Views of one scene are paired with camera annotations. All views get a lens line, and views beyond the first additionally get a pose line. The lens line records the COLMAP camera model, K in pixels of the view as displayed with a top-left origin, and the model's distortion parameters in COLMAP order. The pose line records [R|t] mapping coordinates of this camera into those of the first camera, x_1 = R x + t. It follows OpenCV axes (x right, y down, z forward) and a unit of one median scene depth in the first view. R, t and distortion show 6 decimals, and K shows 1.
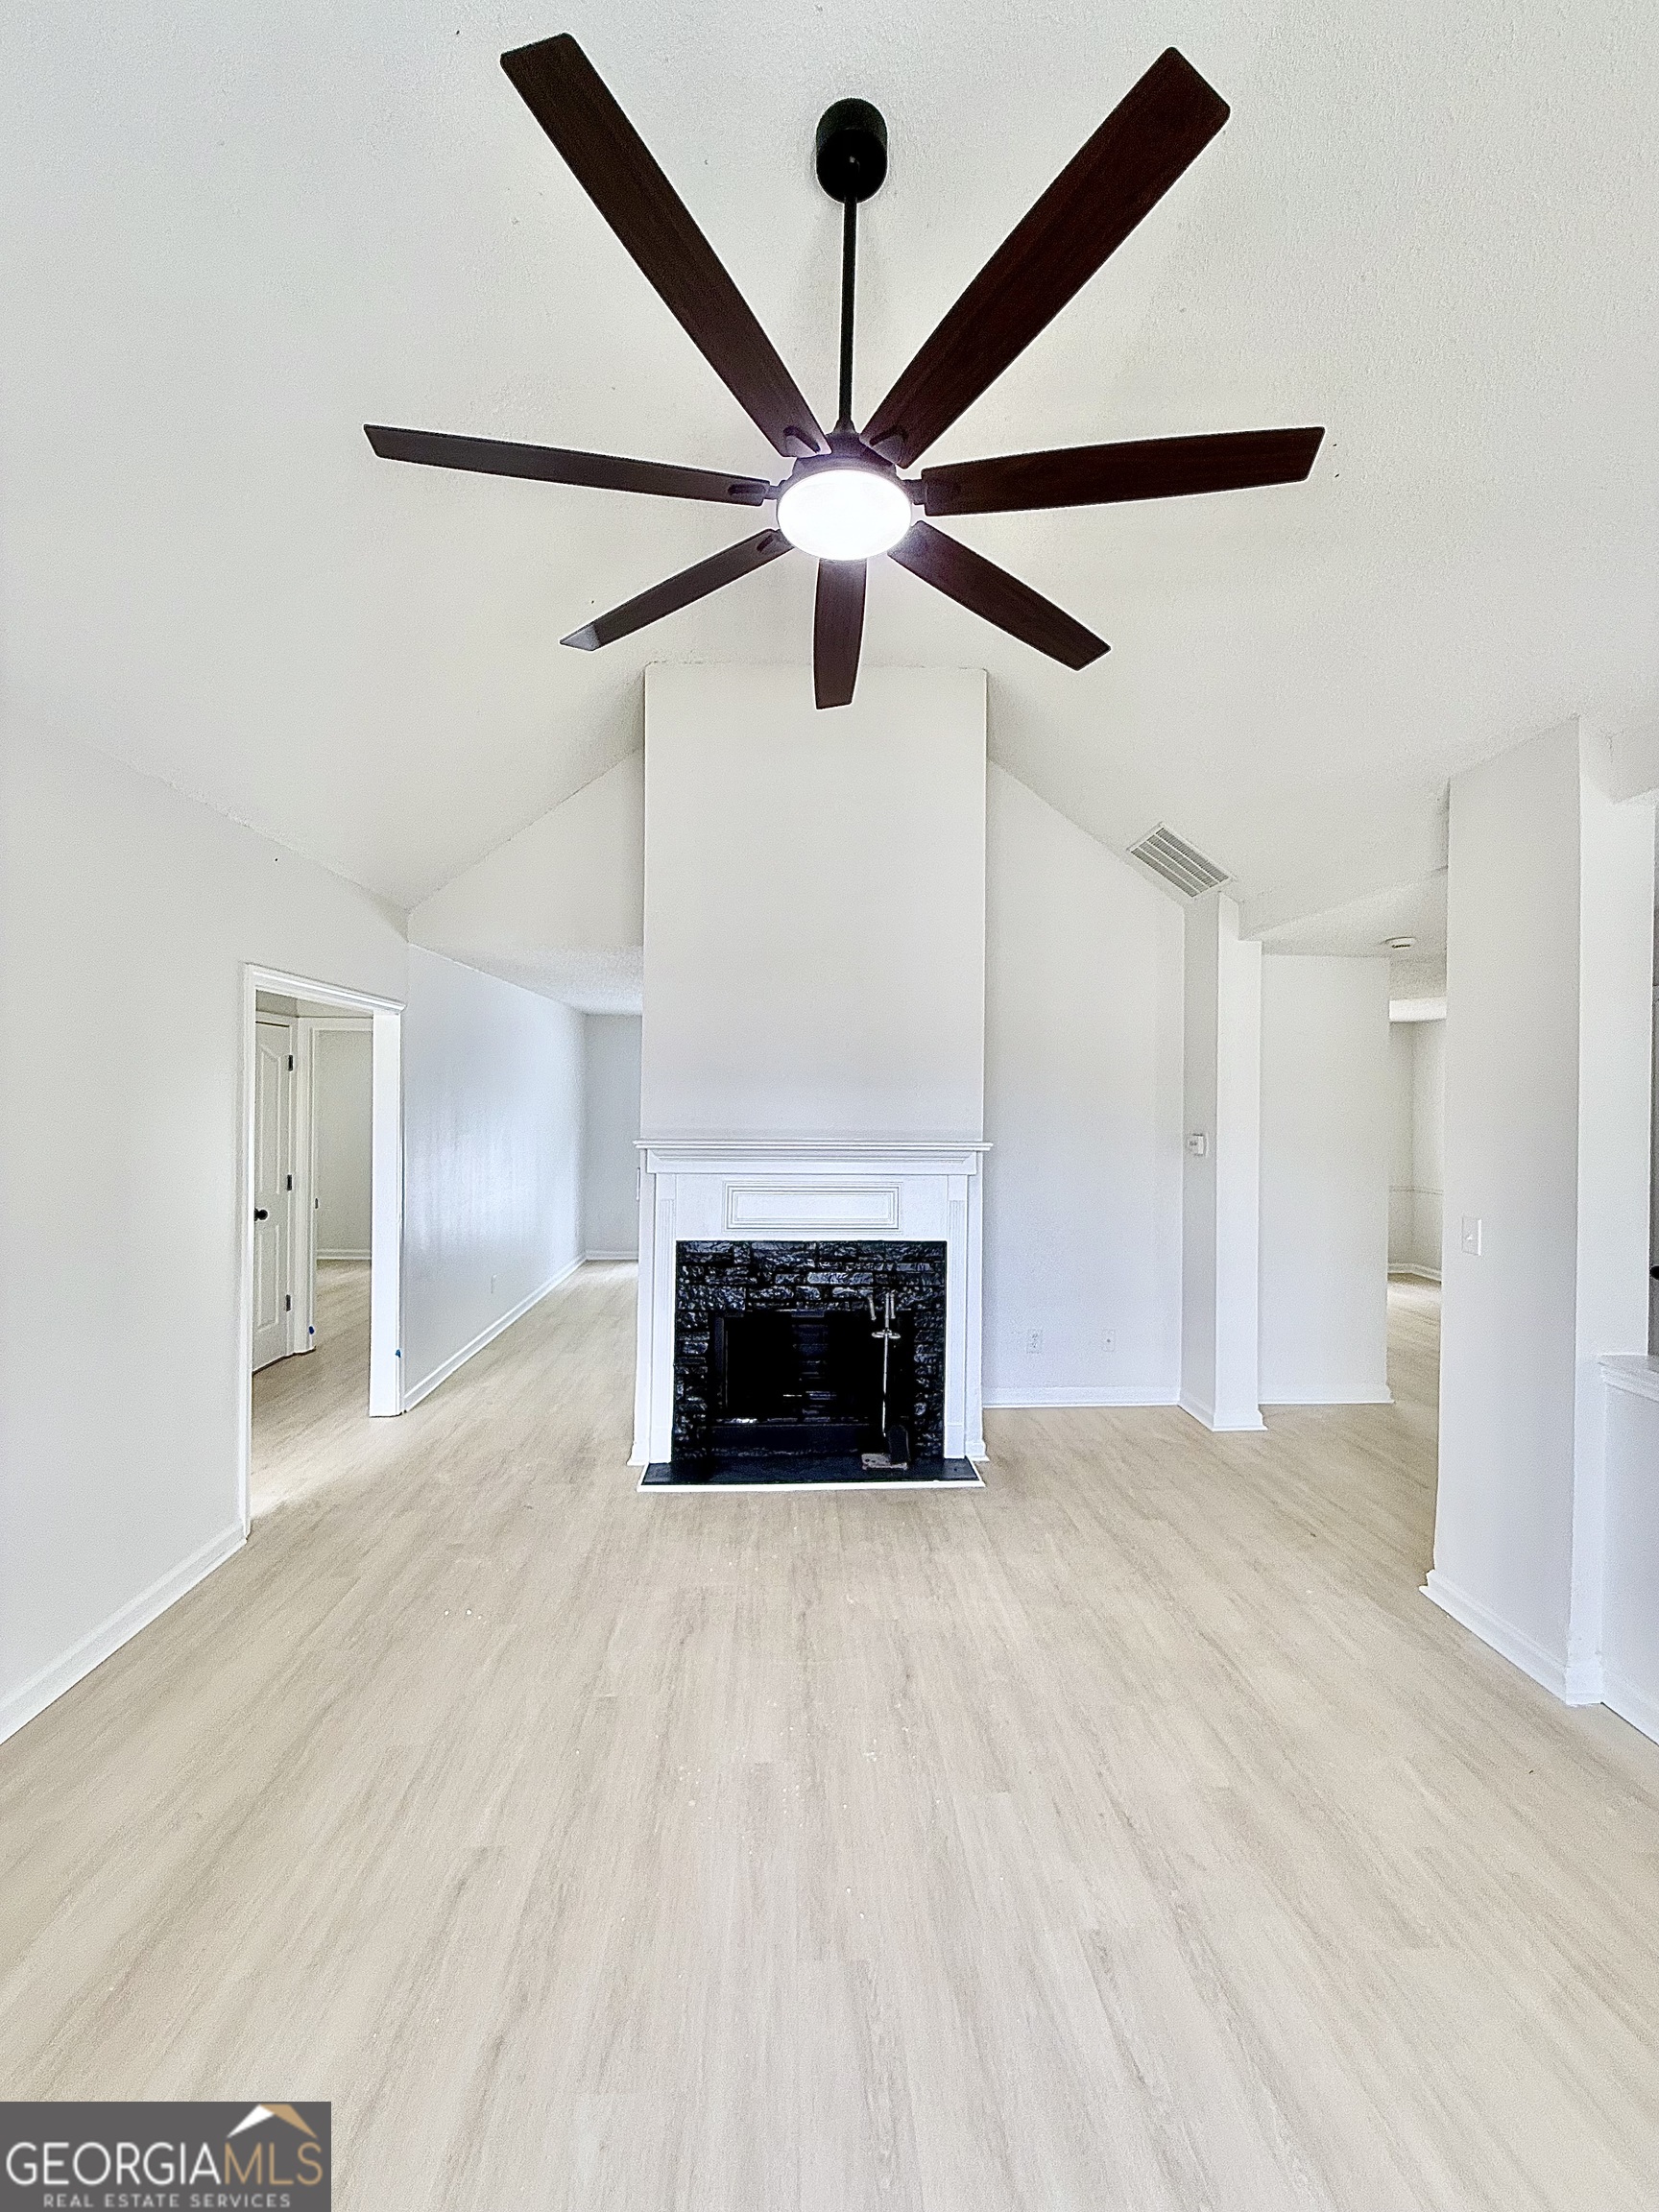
lens RADIAL K [[886.5, 0, 797.3], [0, 886.5, 1087.8], [0, 0, 1]] dist [-0.001330, 0.000683]
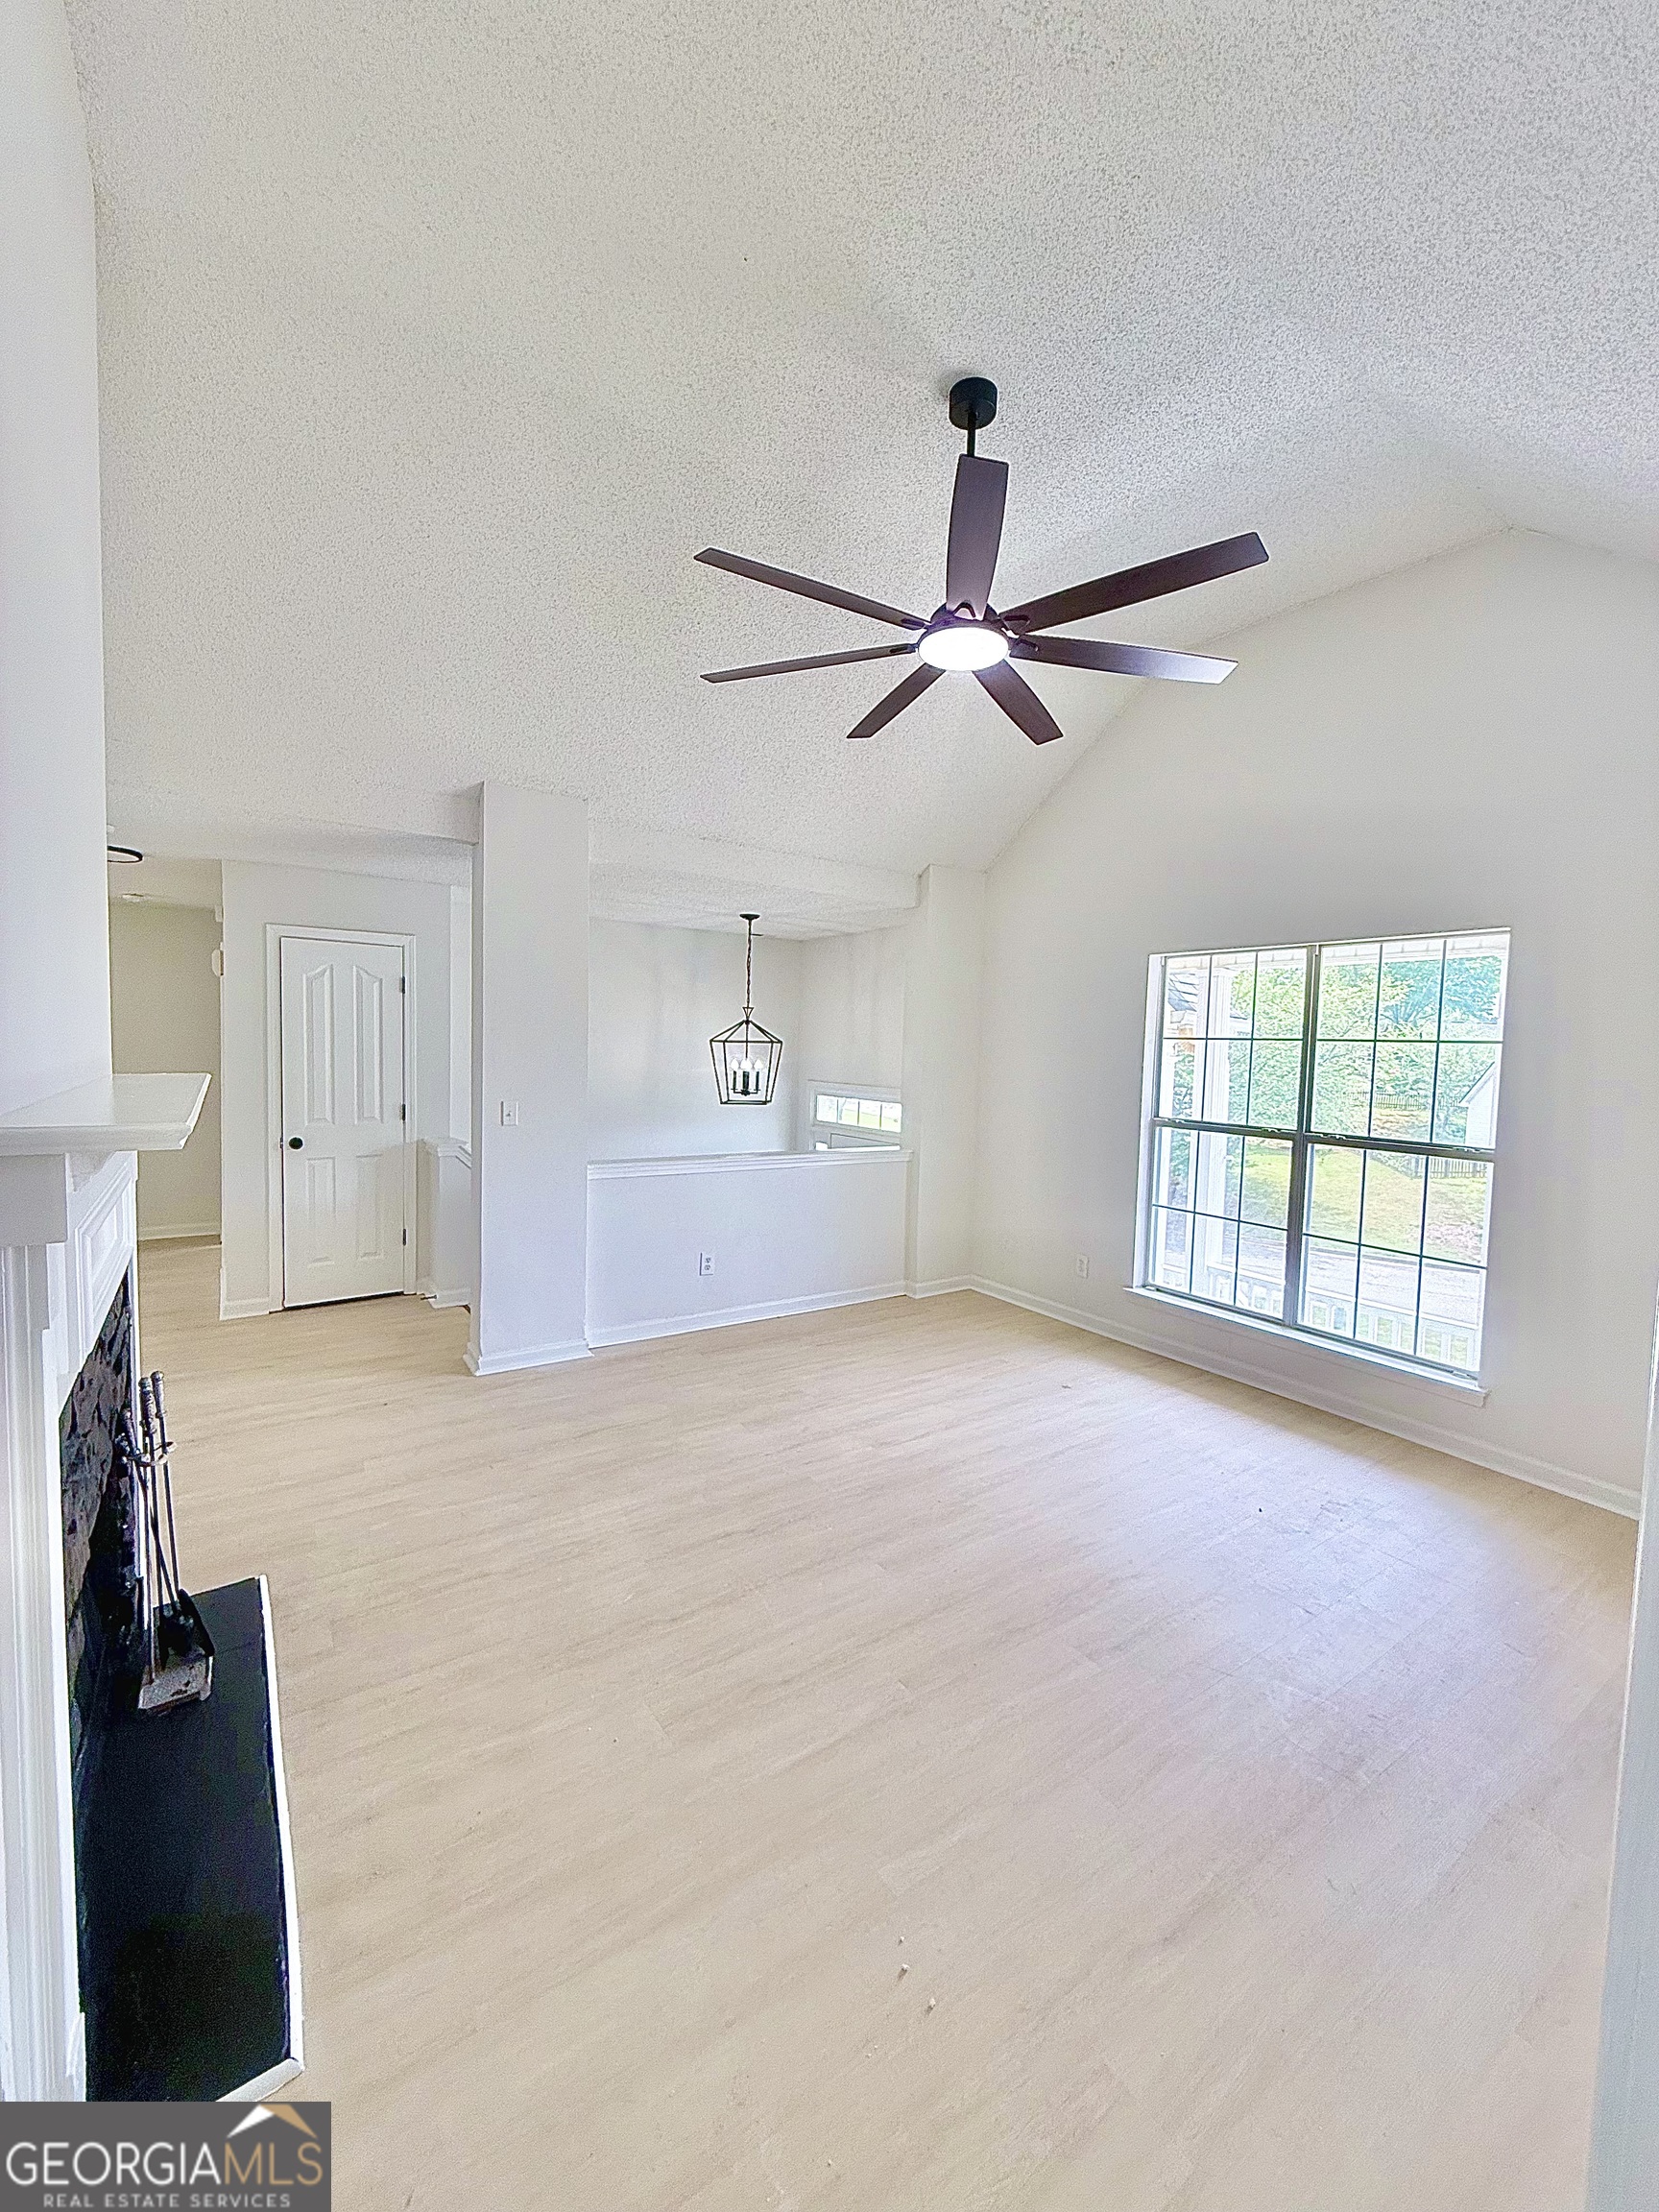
lens RADIAL K [[886.5, 0, 791.3], [0, 886.5, 1101.2], [0, 0, 1]] dist [-0.001330, 0.000683]
pose [[-0.515670, -0.079609, 0.853081, -0.822282], [-0.047784, 0.996797, 0.064136, 0.010838], [-0.855454, -0.007690, -0.517822, 1.449249]]
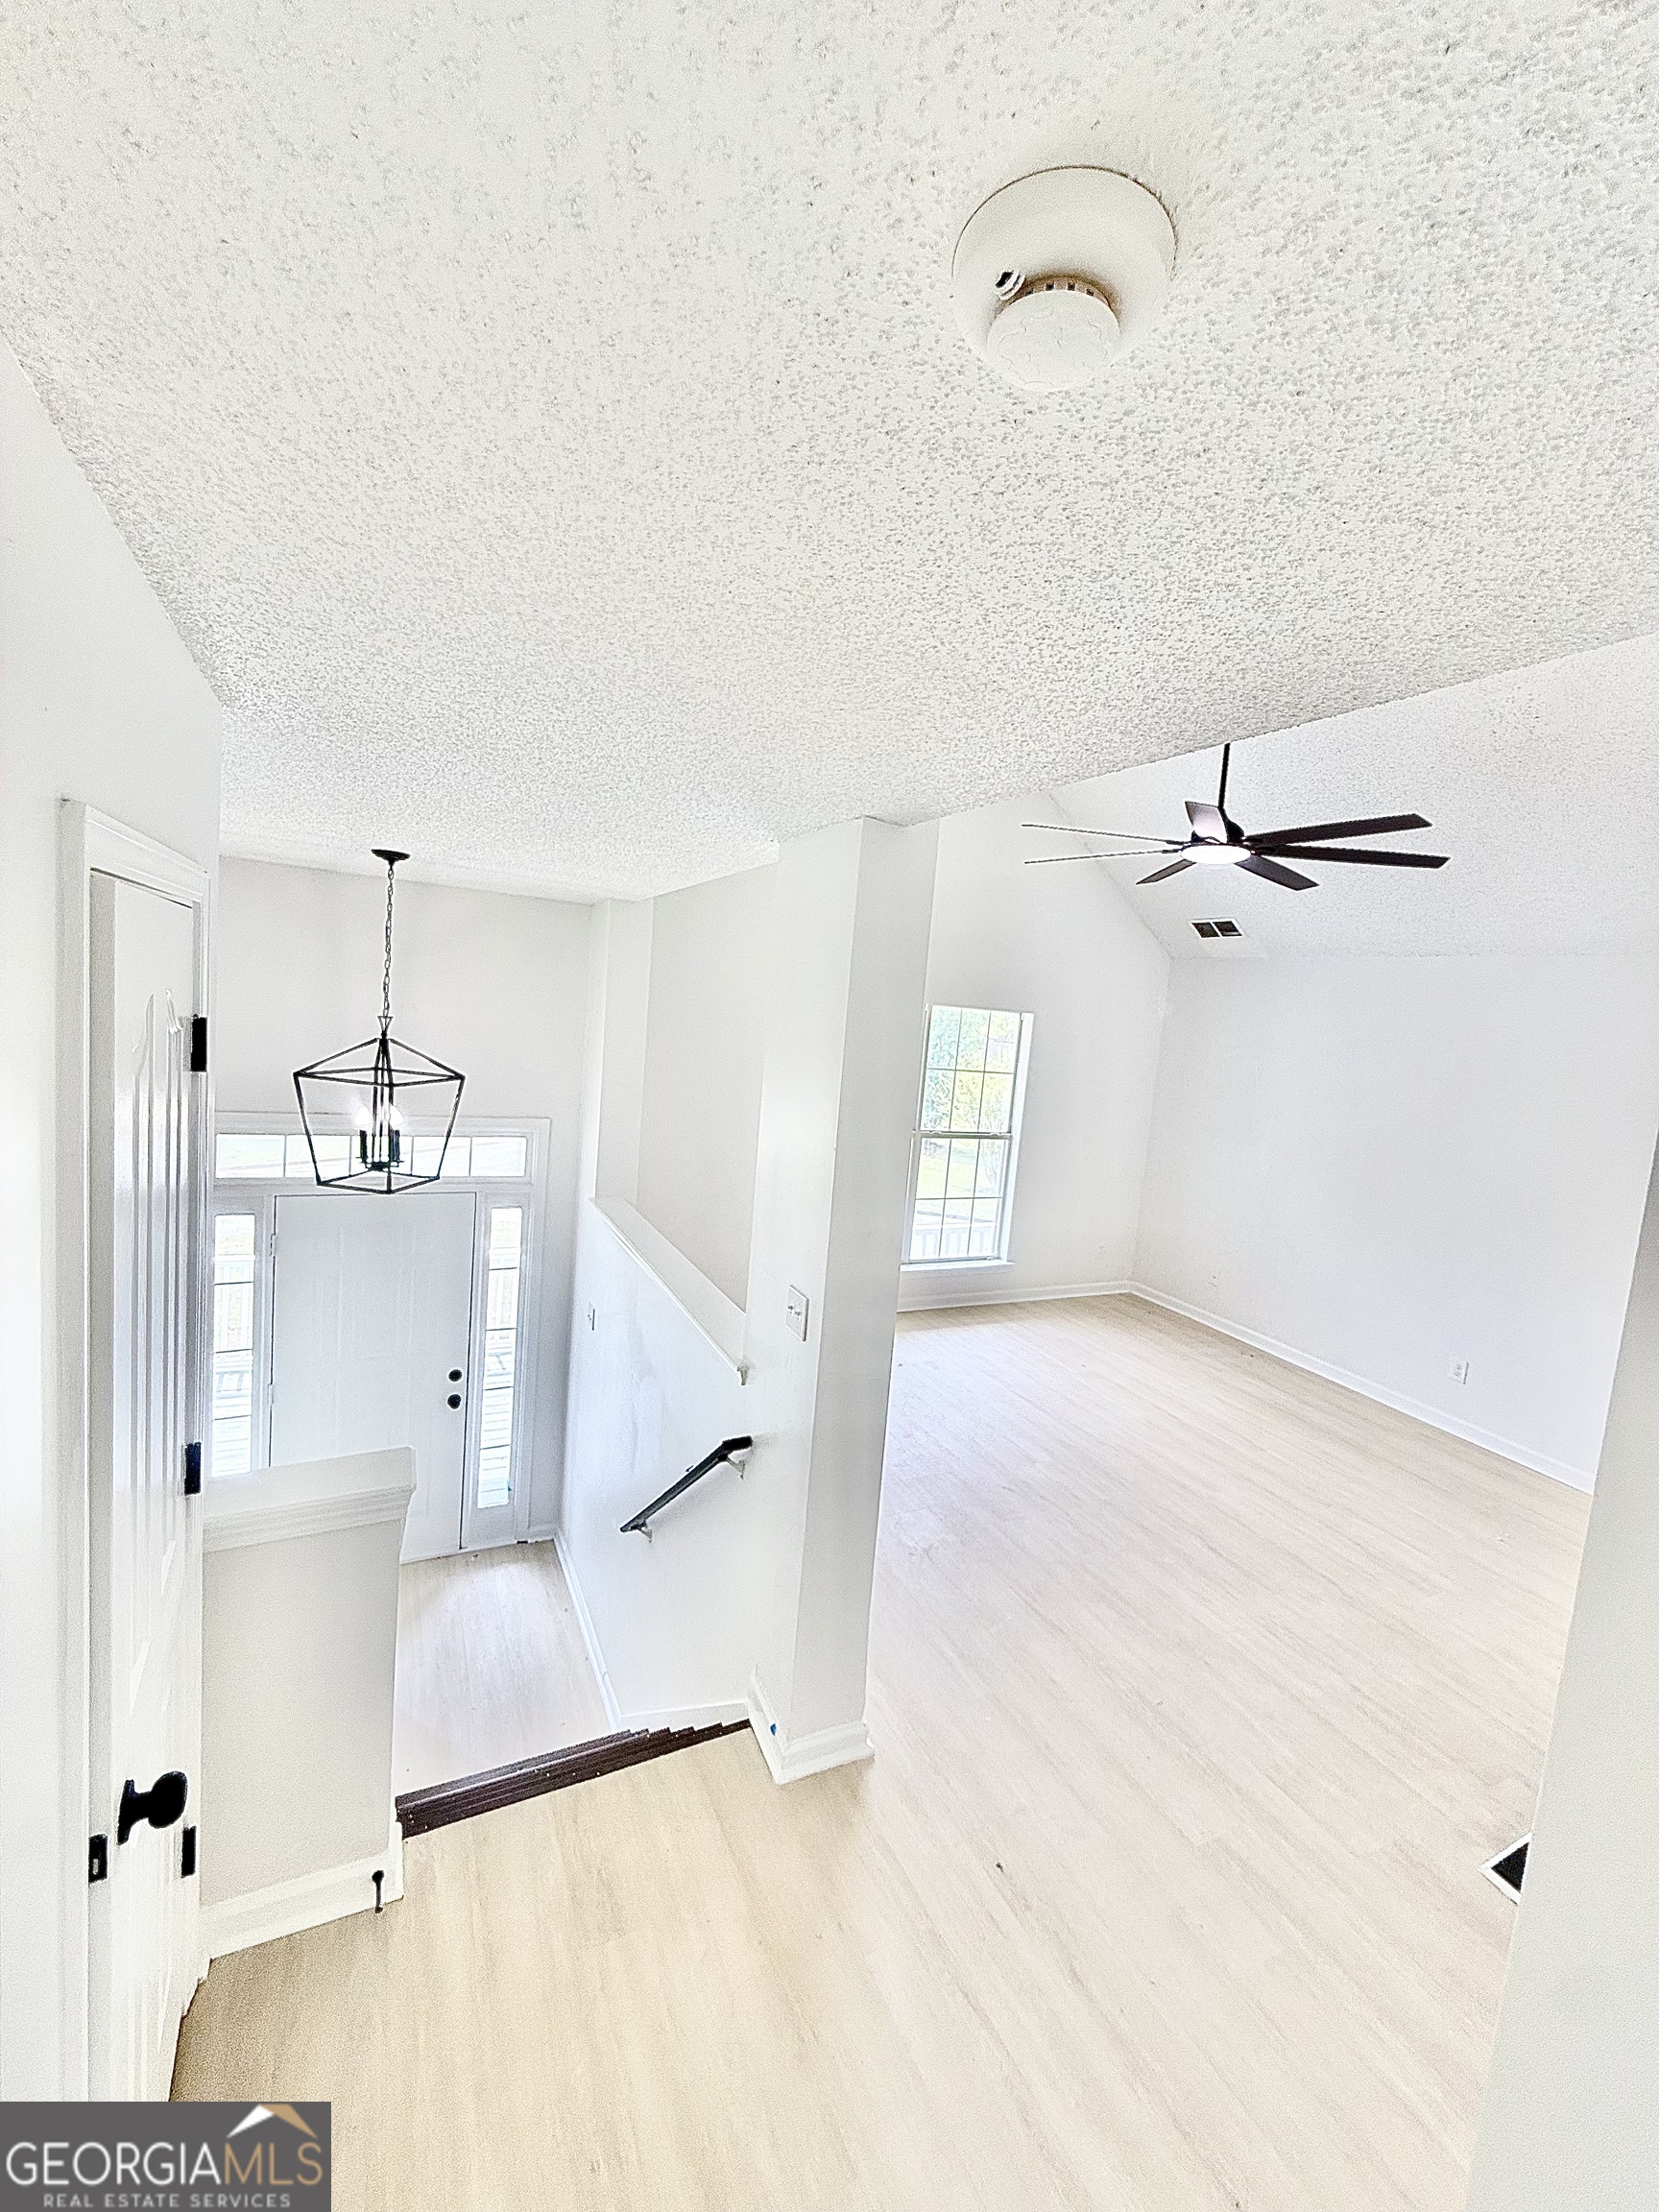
lens RADIAL K [[886.5, 0, 836.9], [0, 886.5, 1111.8], [0, 0, 1]] dist [-0.001330, 0.000683]
pose [[-0.903577, -0.034642, -0.427024, 1.218235], [-0.073785, 0.994415, 0.075459, -0.085713], [0.422025, 0.099691, -0.901086, 1.840415]]
